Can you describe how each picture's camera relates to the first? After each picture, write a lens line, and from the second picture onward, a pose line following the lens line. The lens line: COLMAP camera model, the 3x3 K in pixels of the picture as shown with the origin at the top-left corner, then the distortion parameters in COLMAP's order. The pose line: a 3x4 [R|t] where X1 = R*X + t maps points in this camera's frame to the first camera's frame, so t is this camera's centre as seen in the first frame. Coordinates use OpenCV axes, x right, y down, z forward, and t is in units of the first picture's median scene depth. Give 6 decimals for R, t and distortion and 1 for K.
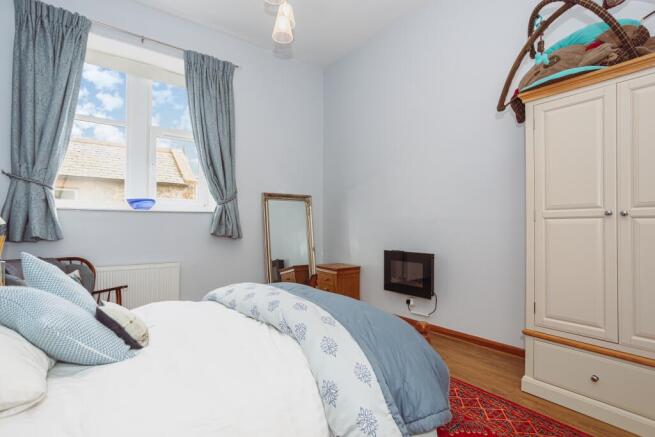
lens RADIAL K [[338.6, 0, 327.2], [0, 338.6, 218.2], [0, 0, 1]] dist [-0.002873, -0.000074]
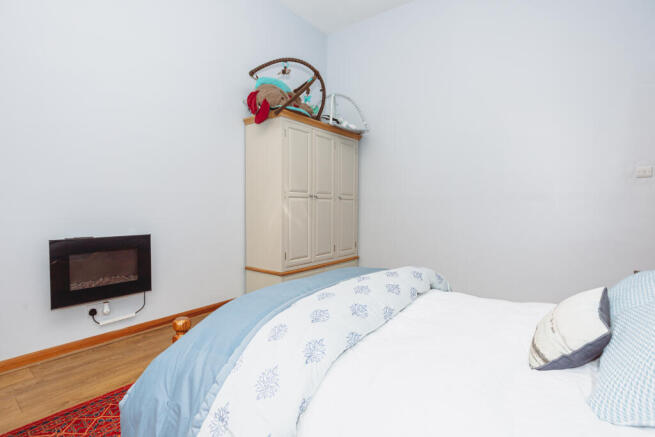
lens RADIAL K [[316.7, 0, 327.8], [0, 316.7, 216.3], [0, 0, 1]] dist [-0.013024, 0.001672]
pose [[-0.258356, -0.023322, 0.965768, -0.490645], [-0.023425, 0.999566, 0.017872, 0.035855], [-0.965766, -0.018006, -0.258791, 0.734942]]
